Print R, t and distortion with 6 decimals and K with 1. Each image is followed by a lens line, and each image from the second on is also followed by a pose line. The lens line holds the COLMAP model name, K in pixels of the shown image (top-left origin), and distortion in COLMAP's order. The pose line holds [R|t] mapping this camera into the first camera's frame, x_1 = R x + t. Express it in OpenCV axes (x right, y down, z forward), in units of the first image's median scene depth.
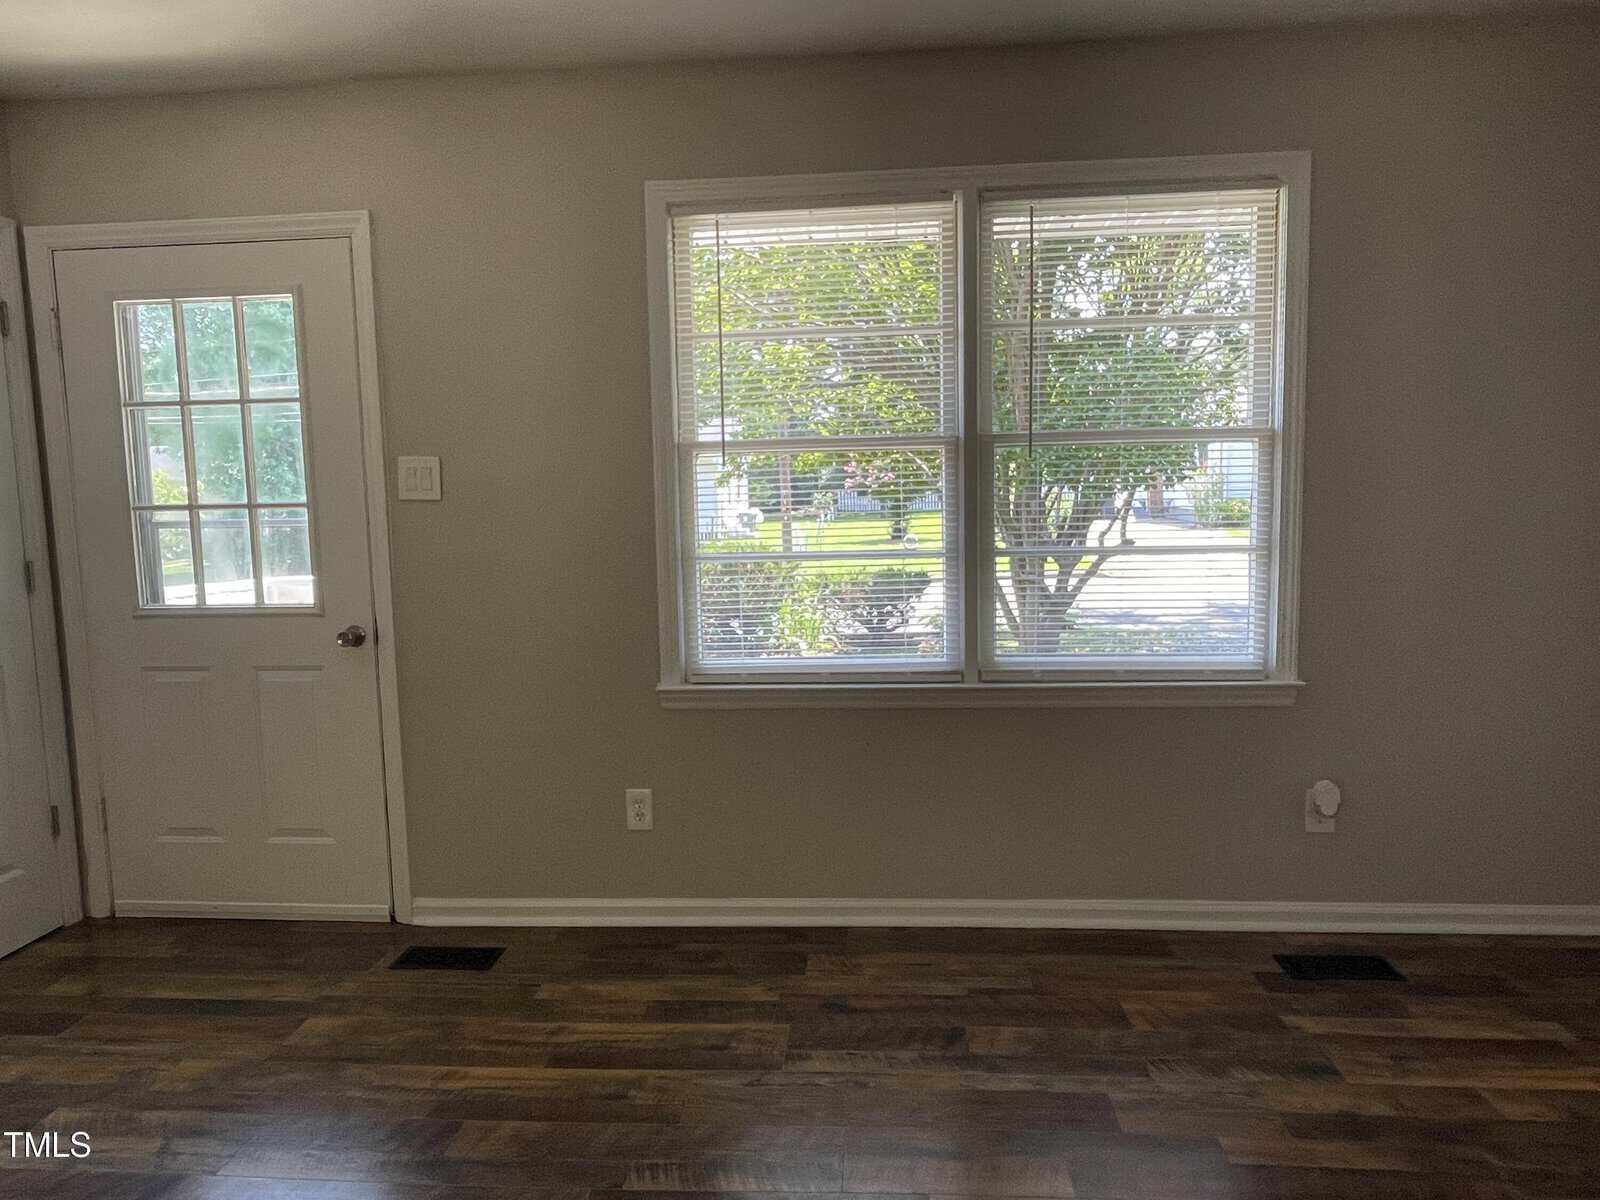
lens RADIAL K [[1002.0, 0, 800.9], [0, 1002.0, 593.8], [0, 0, 1]] dist [-0.000172, -0.001712]
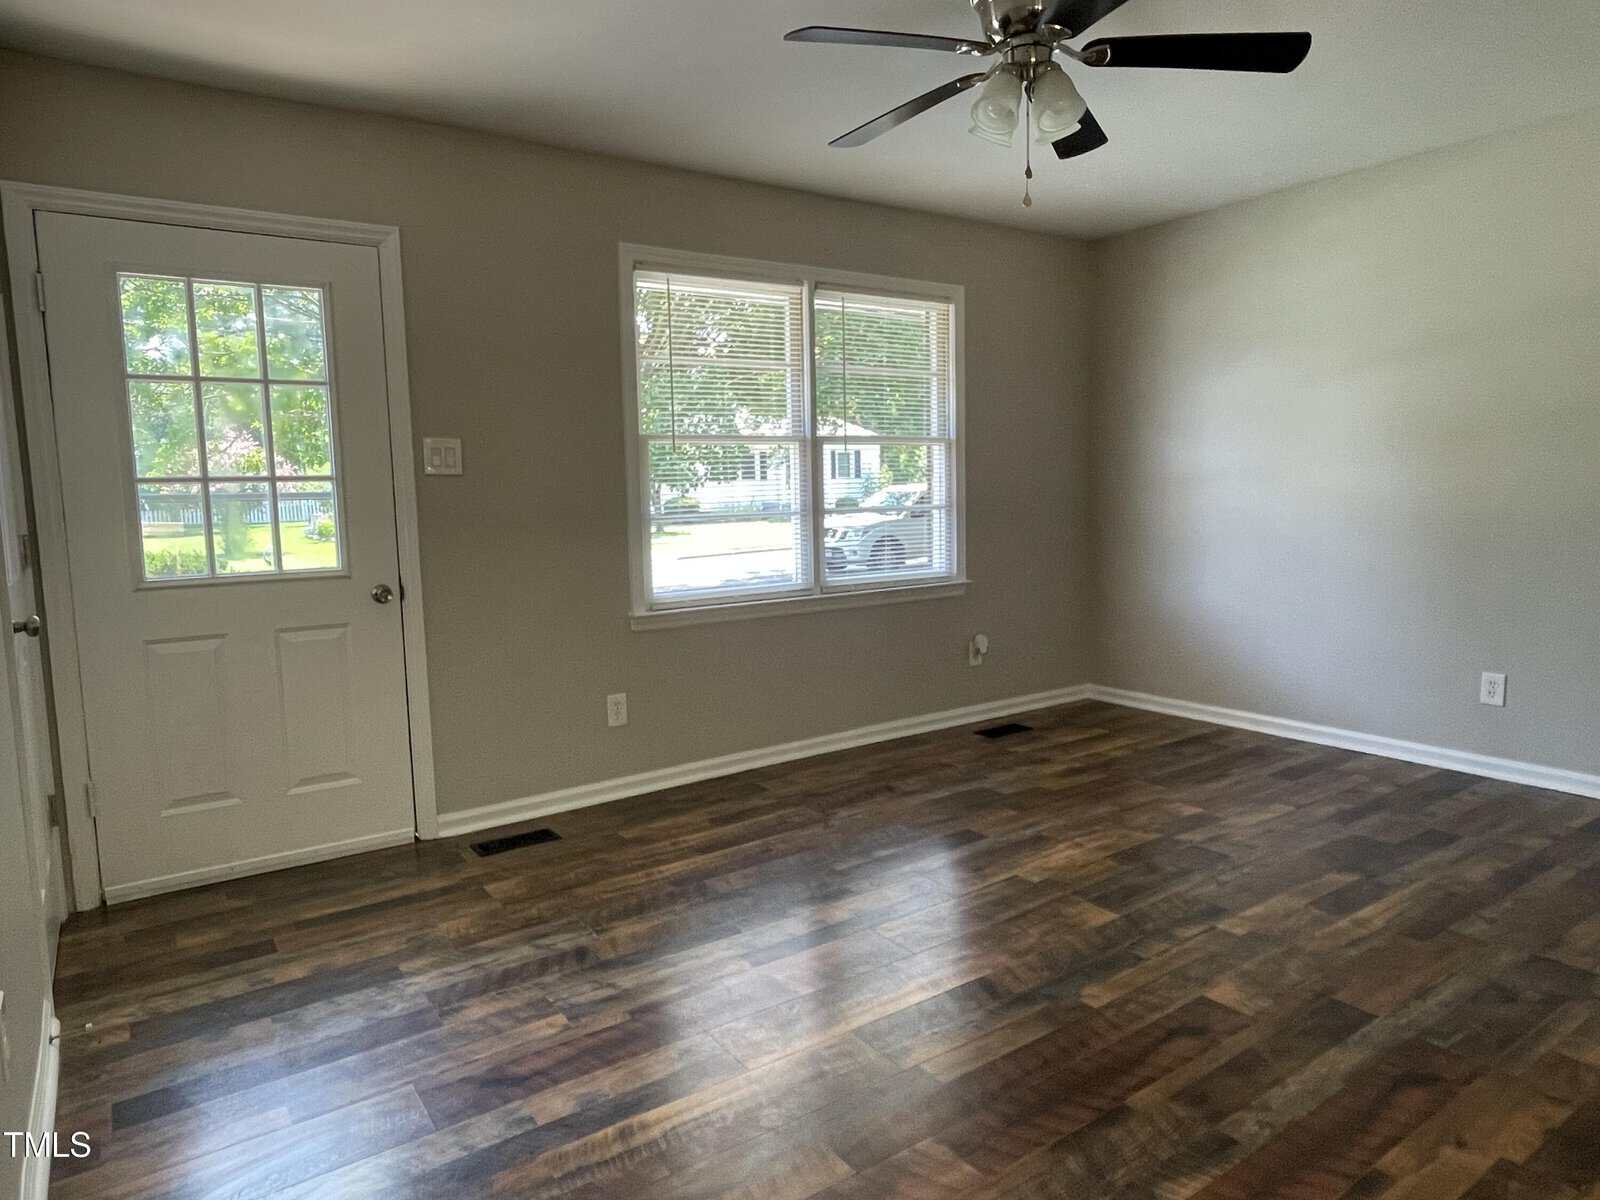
lens RADIAL K [[1002.0, 0, 805.9], [0, 1002.0, 597.9], [0, 0, 1]] dist [-0.000172, -0.001712]
pose [[0.775046, -0.067017, 0.628341, -0.845801], [0.071774, 0.997261, 0.017834, 0.065926], [-0.627815, 0.031277, 0.777734, -0.206122]]
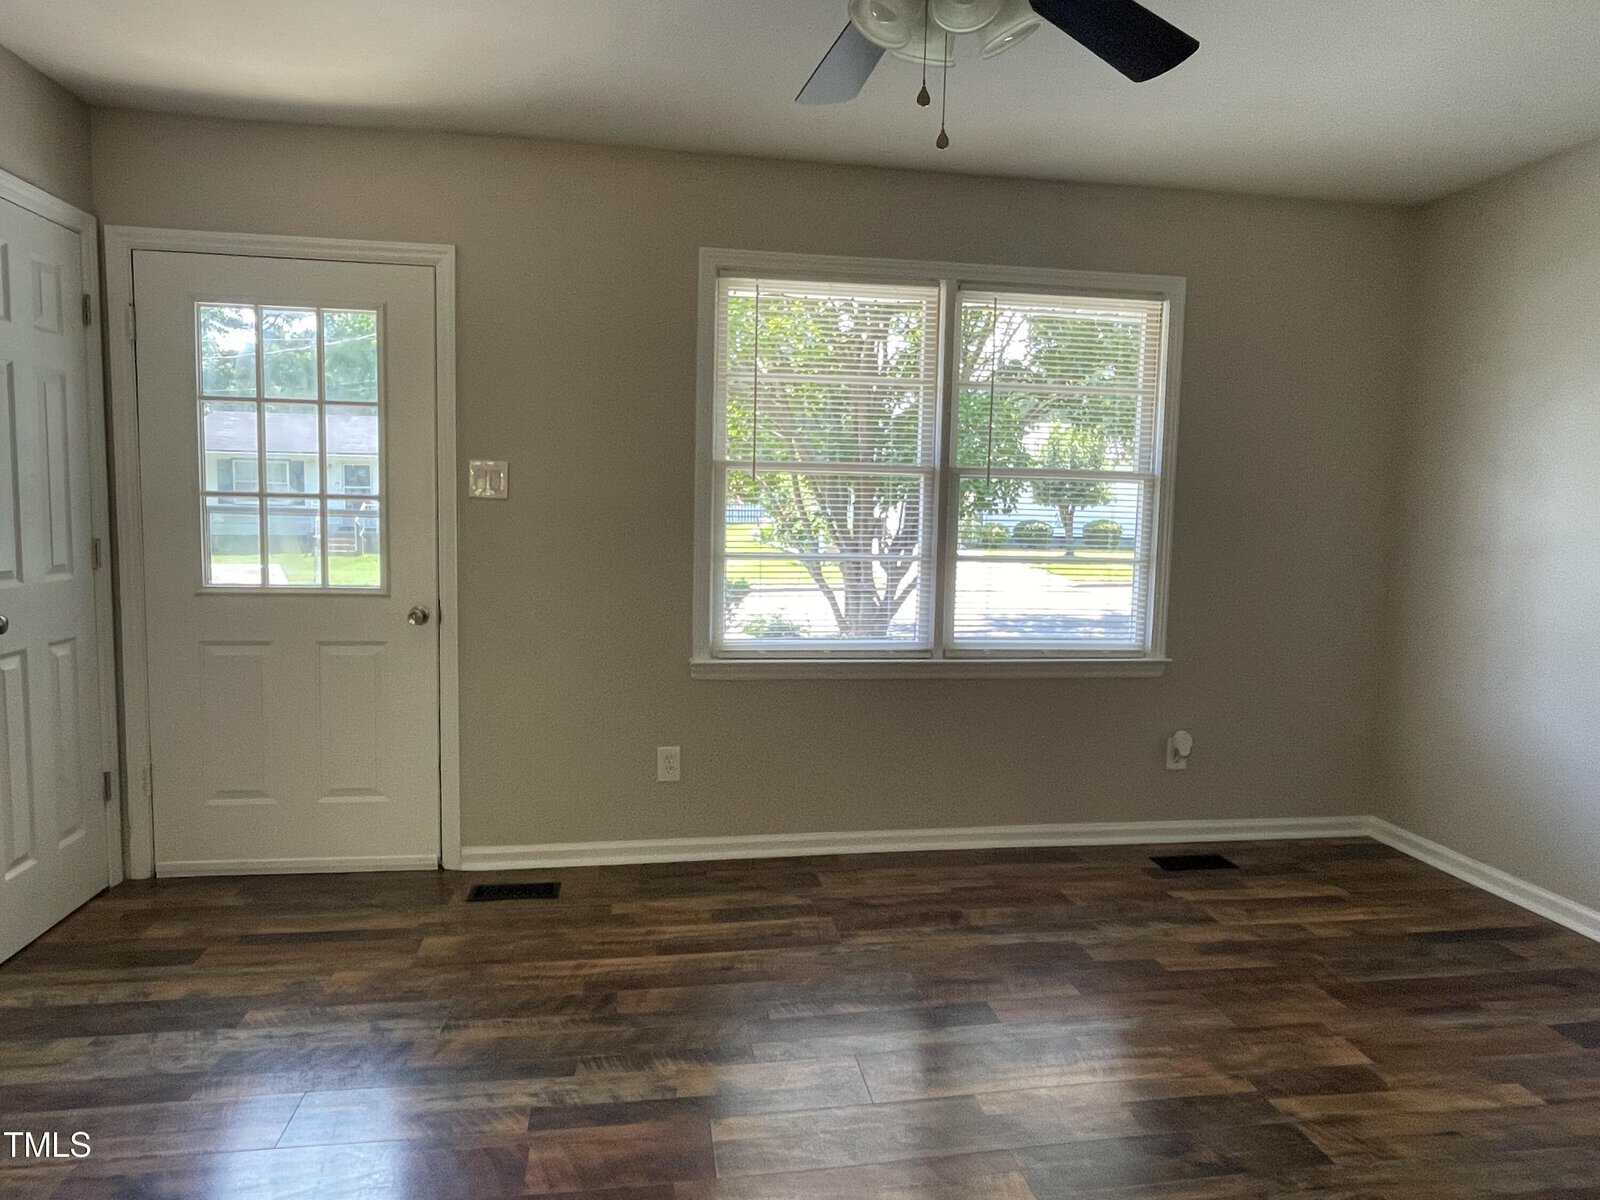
lens RADIAL K [[1002.0, 0, 802.3], [0, 1002.0, 598.2], [0, 0, 1]] dist [-0.000172, -0.001712]
pose [[0.971478, 0.021033, 0.236197, -0.313341], [-0.019060, 0.999762, -0.010633, 0.028564], [-0.236364, 0.005828, 0.971647, -0.216819]]
